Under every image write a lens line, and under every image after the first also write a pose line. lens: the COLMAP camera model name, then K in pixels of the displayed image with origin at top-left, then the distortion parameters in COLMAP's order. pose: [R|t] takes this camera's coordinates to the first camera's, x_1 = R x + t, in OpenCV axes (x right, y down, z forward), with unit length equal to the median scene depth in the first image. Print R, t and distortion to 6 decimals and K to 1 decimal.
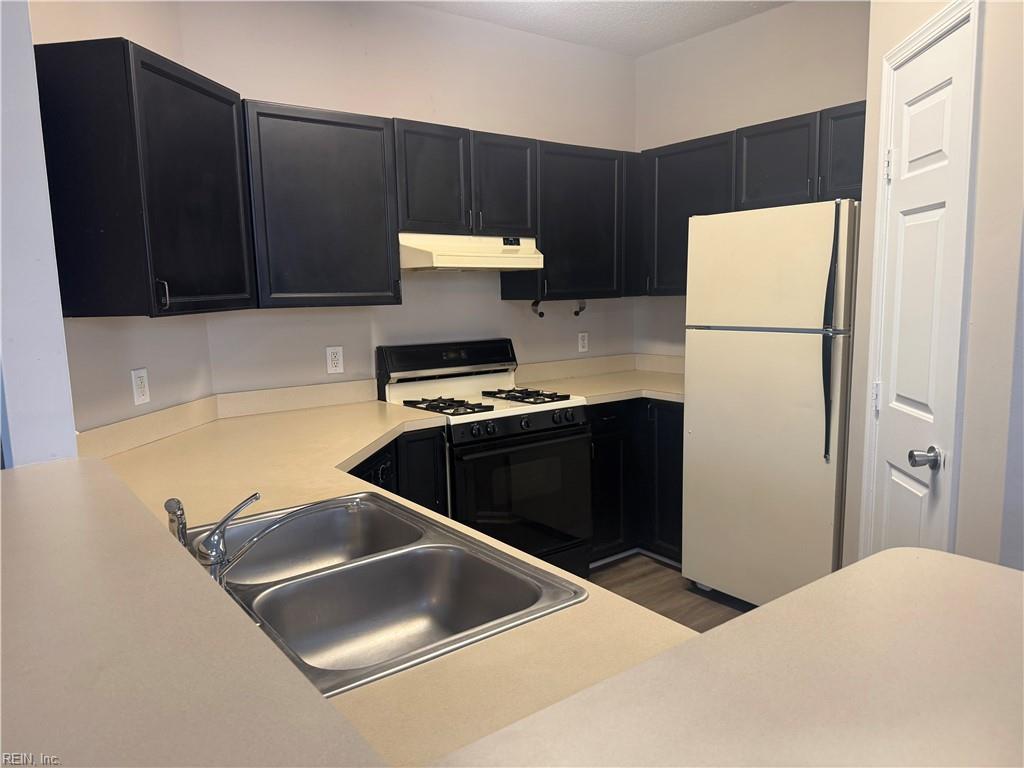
lens RADIAL K [[719.5, 0, 512.0], [0, 719.5, 384.0], [0, 0, 1]] dist [0.191691, -0.276382]
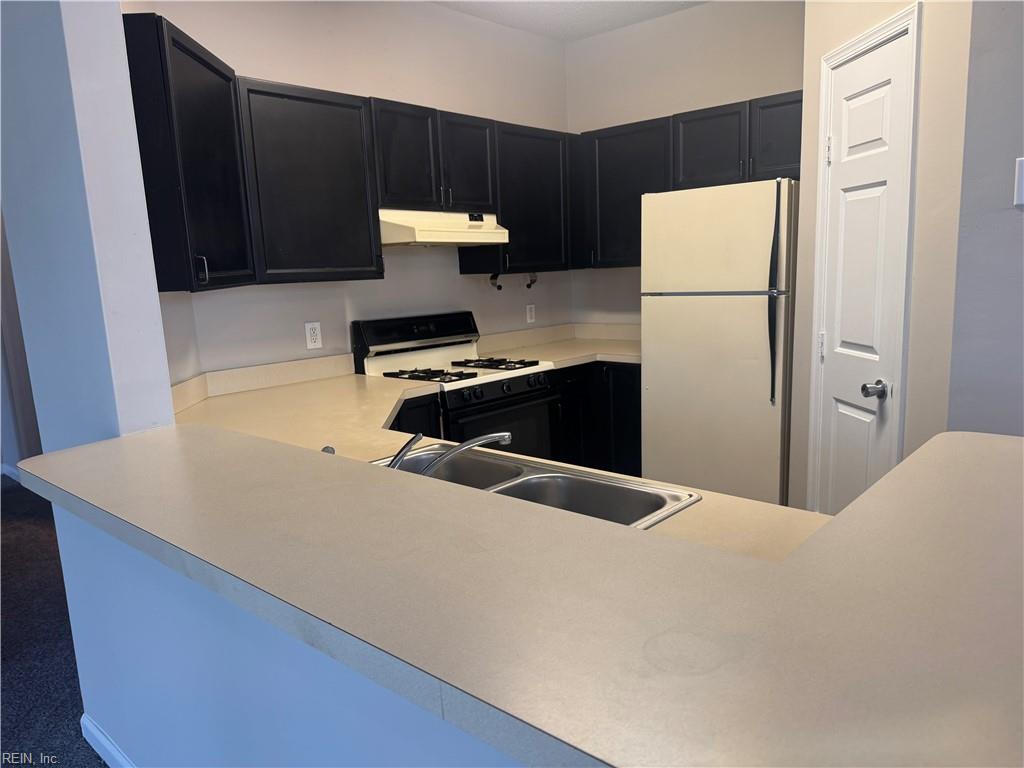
lens RADIAL K [[728.7, 0, 512.0], [0, 728.7, 384.0], [0, 0, 1]] dist [0.211610, -0.362597]
pose [[0.979855, -0.049179, 0.193560, -0.184560], [0.044664, 0.998620, 0.027620, 0.019413], [-0.194651, -0.018419, 0.980700, -0.070243]]
